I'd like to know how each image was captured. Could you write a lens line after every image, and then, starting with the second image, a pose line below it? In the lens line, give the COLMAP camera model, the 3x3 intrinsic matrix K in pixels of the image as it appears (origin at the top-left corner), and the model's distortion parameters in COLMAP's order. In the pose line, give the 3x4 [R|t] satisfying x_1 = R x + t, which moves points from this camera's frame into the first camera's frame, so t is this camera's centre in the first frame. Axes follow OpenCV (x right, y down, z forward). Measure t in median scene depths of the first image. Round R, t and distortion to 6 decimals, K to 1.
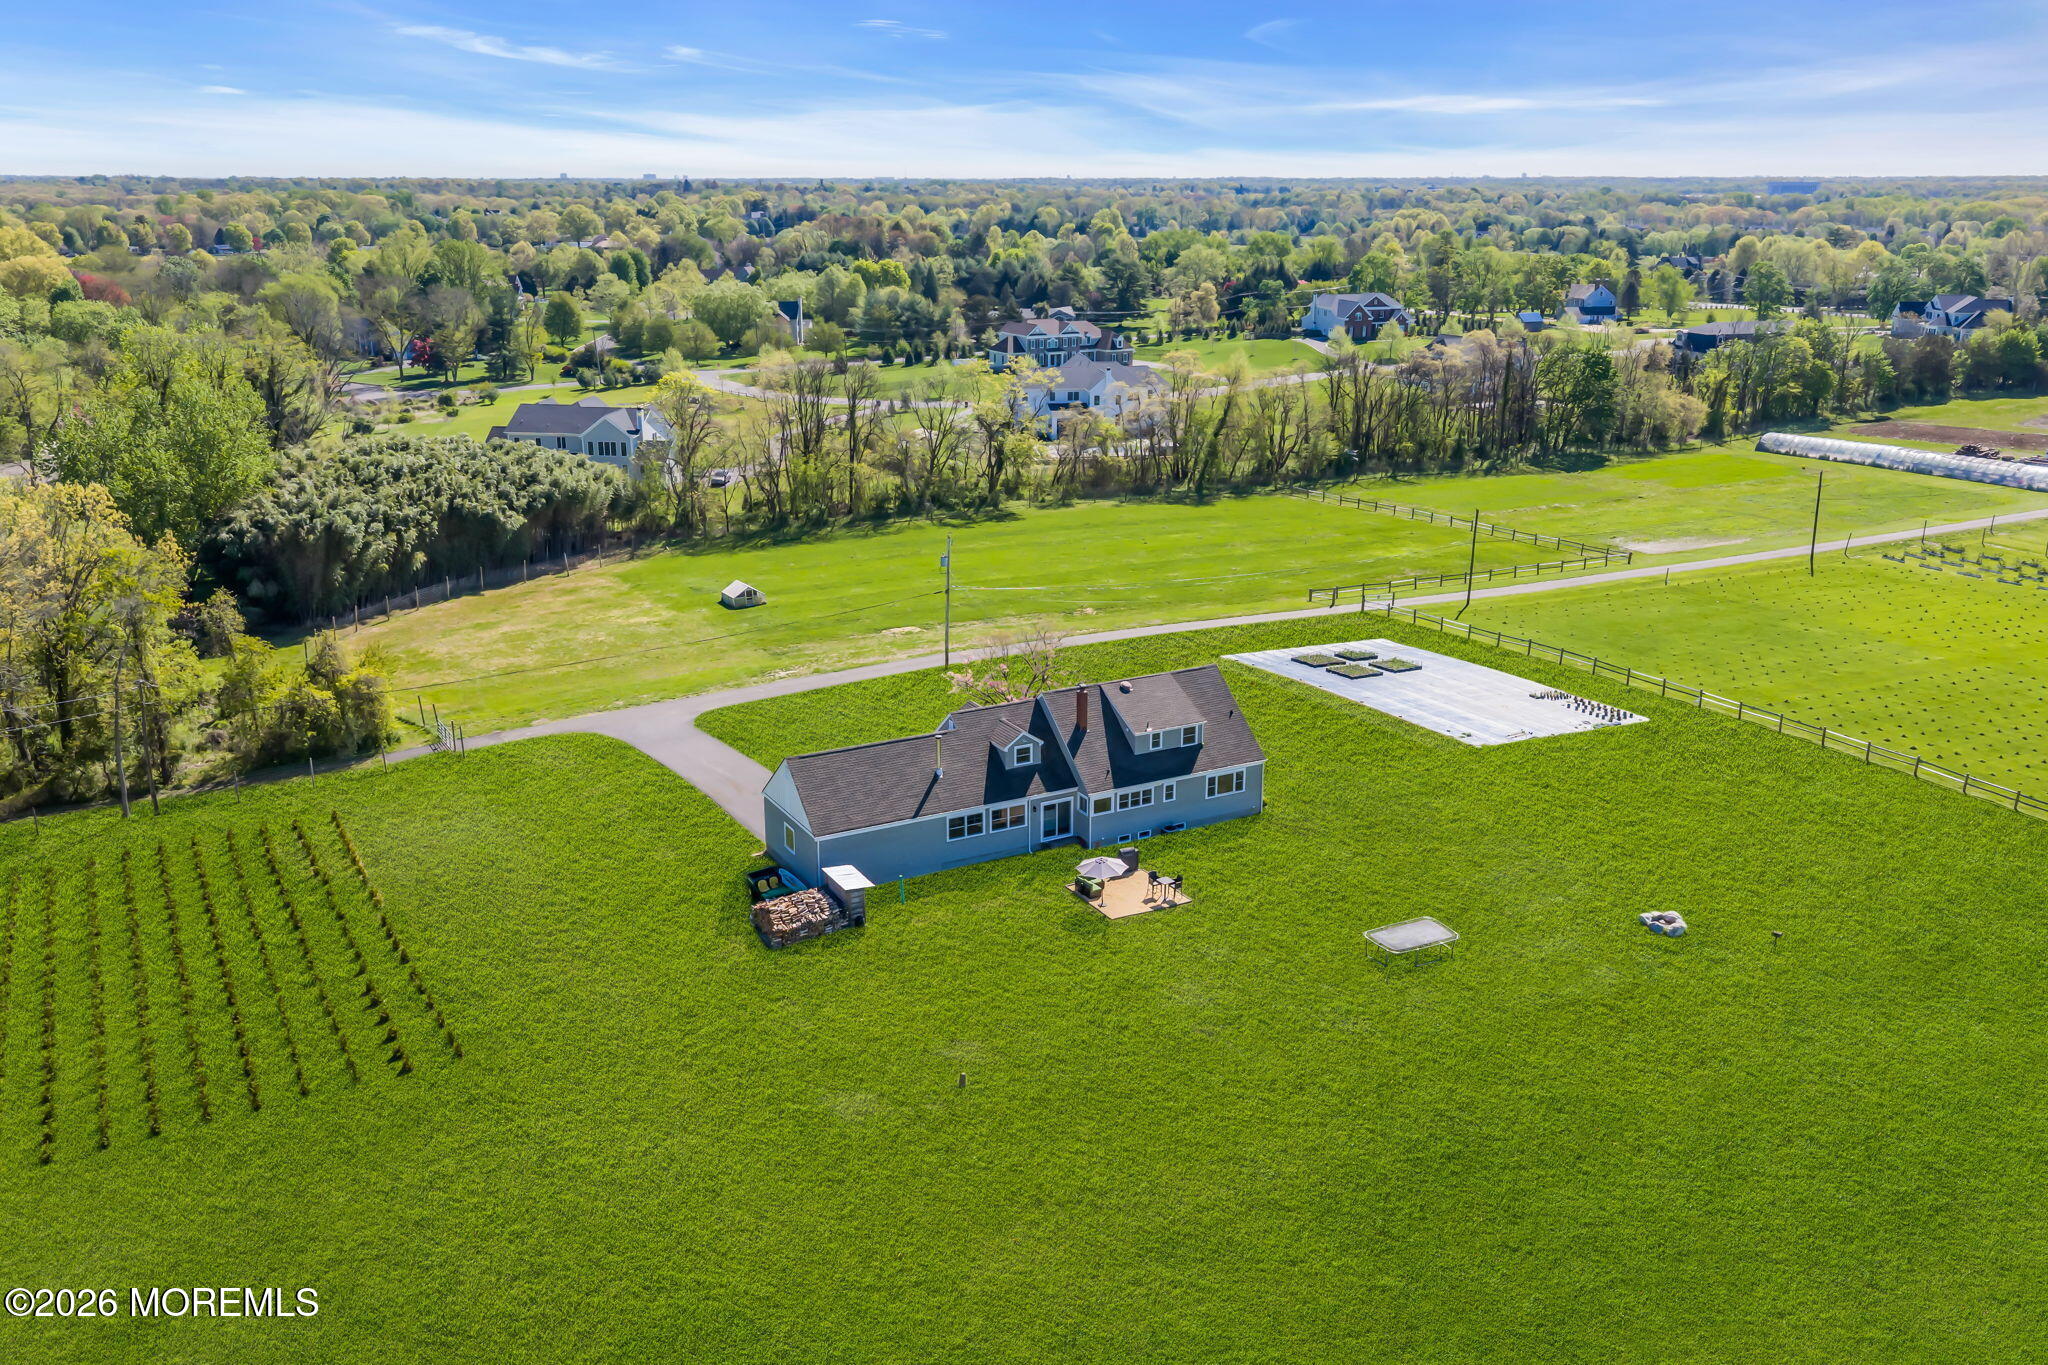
lens RADIAL K [[1694.9, 0, 1024.0], [0, 1694.9, 682.5], [0, 0, 1]] dist [0.003053, 0.012680]
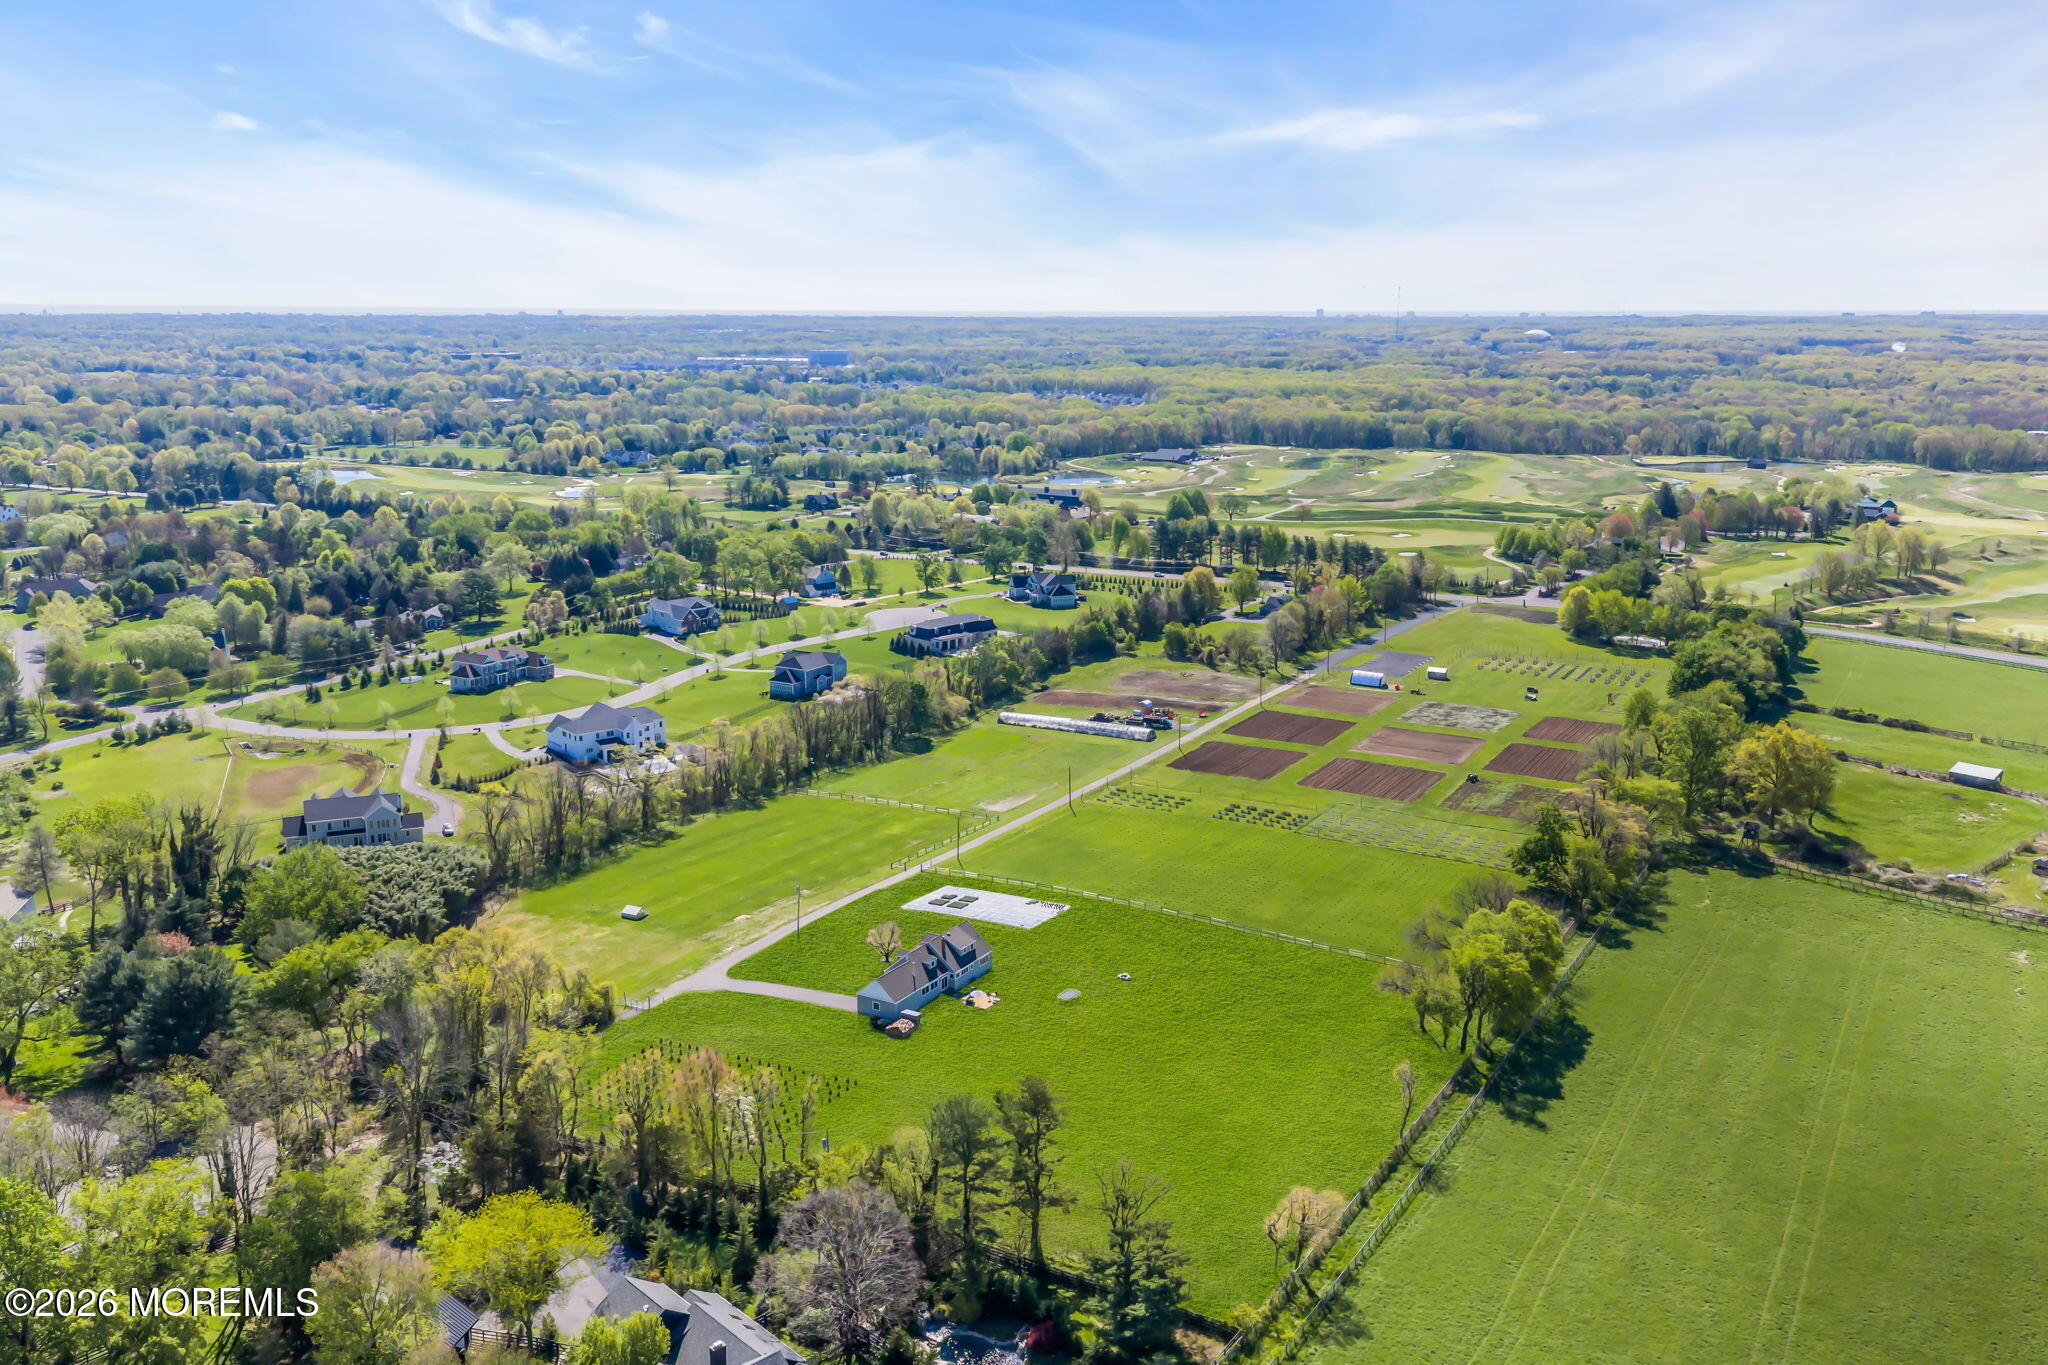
lens RADIAL K [[1707.1, 0, 1013.9], [0, 1707.1, 710.1], [0, 0, 1]] dist [0.069798, -0.097347]
pose [[0.861458, -0.116319, 0.494327, -1.308423], [0.144467, 0.989328, -0.018963, -0.320305], [-0.486846, 0.087750, 0.869069, -1.729858]]
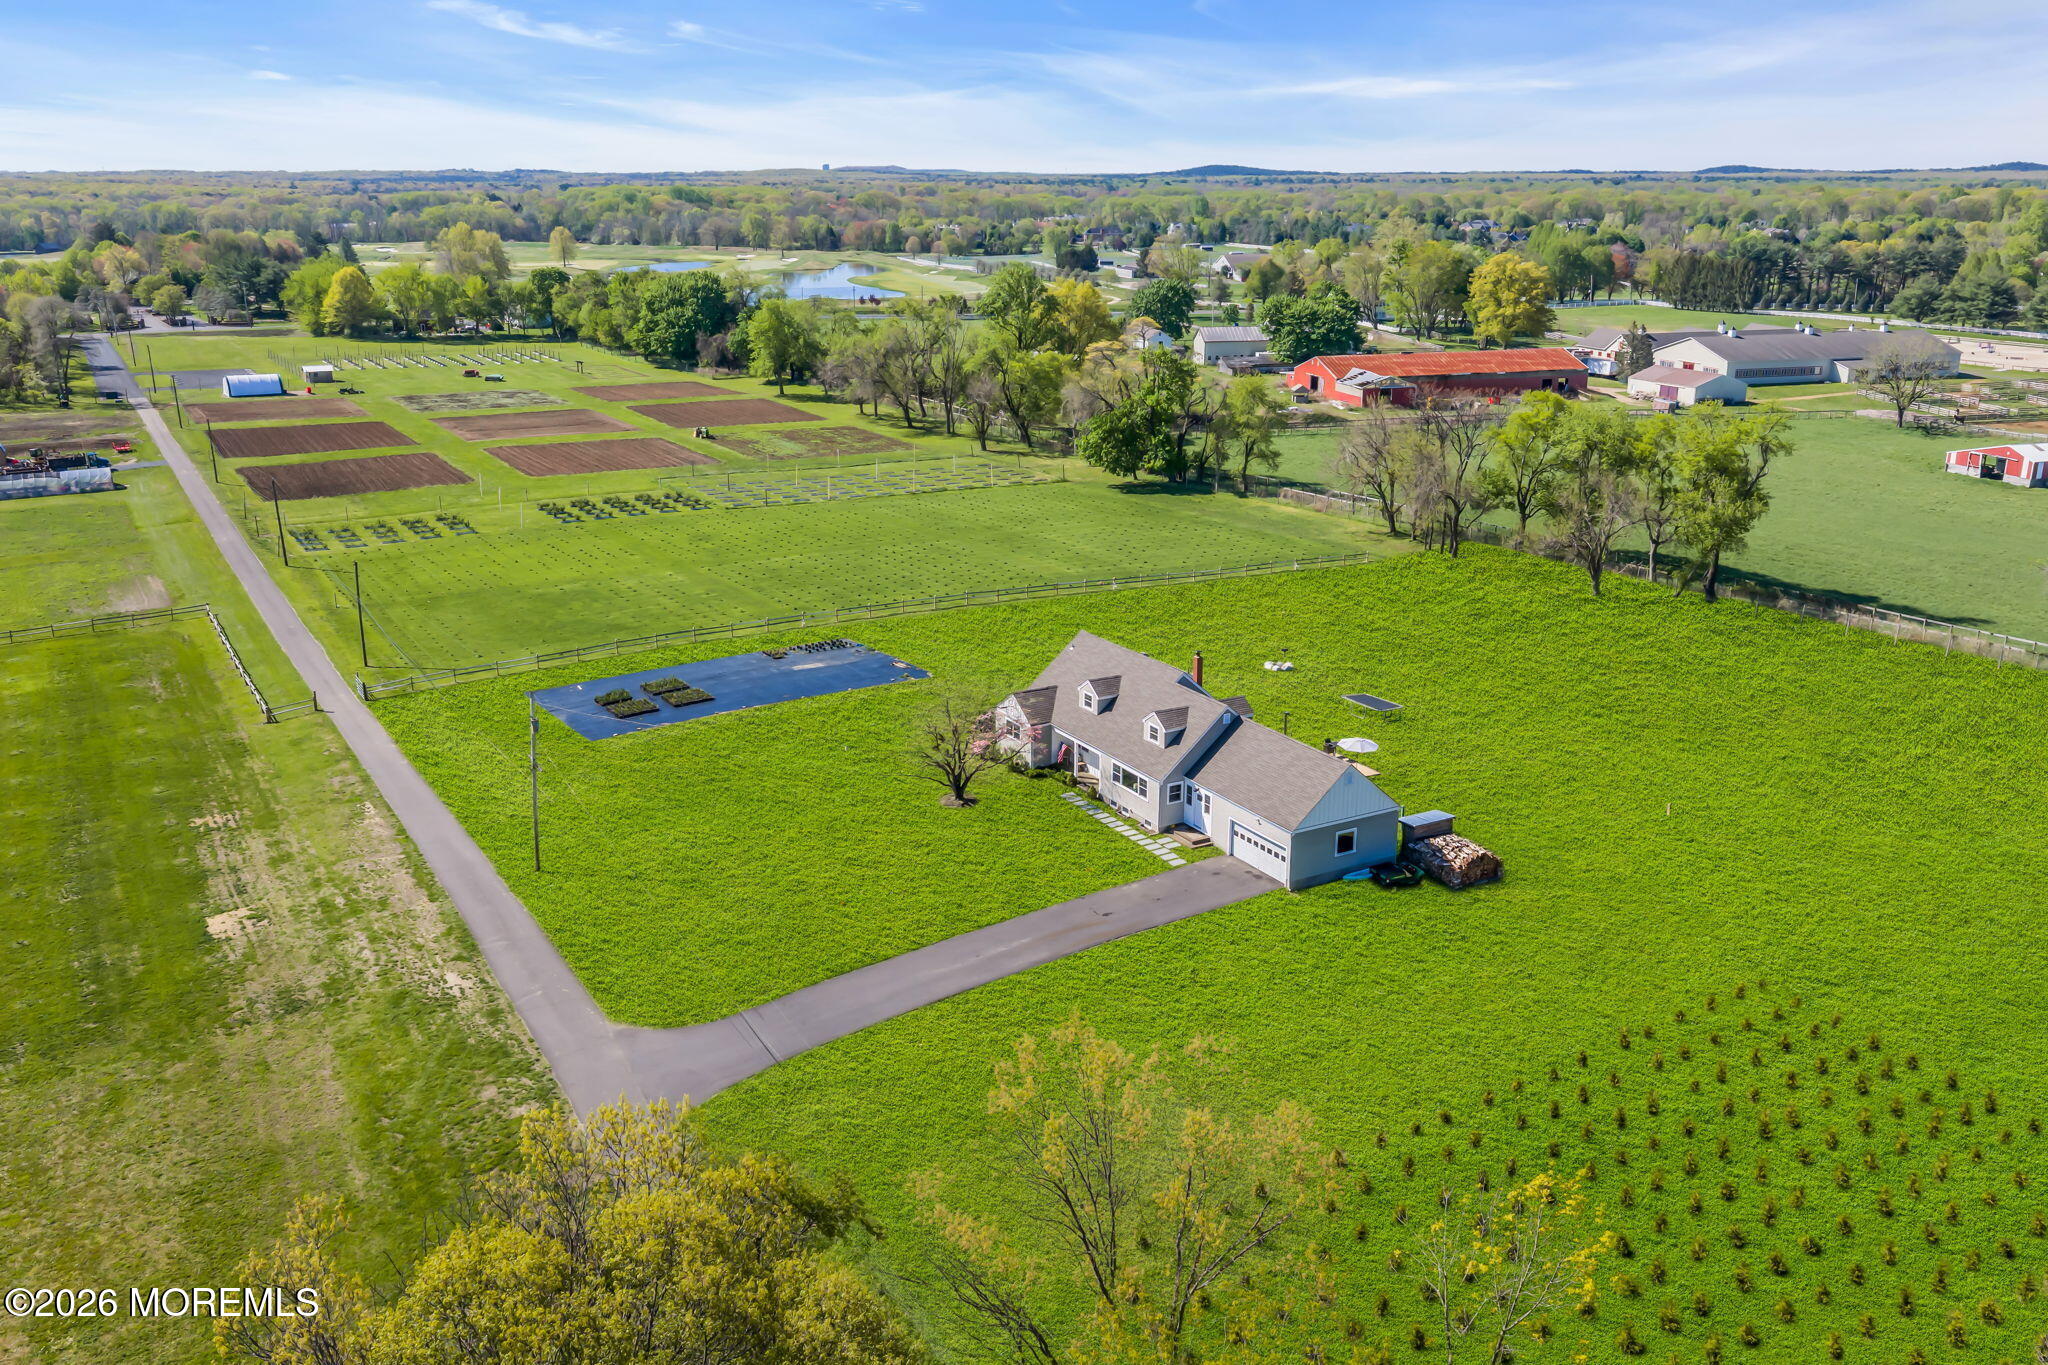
lens RADIAL K [[1705.9, 0, 1017.6], [0, 1705.9, 684.0], [0, 0, 1]] dist [0.042448, -0.088216]
pose [[-0.011860, -0.286743, 0.957934, -1.051417], [0.288909, 0.916161, 0.277816, -0.325301], [-0.957283, 0.280051, 0.071977, 1.034064]]
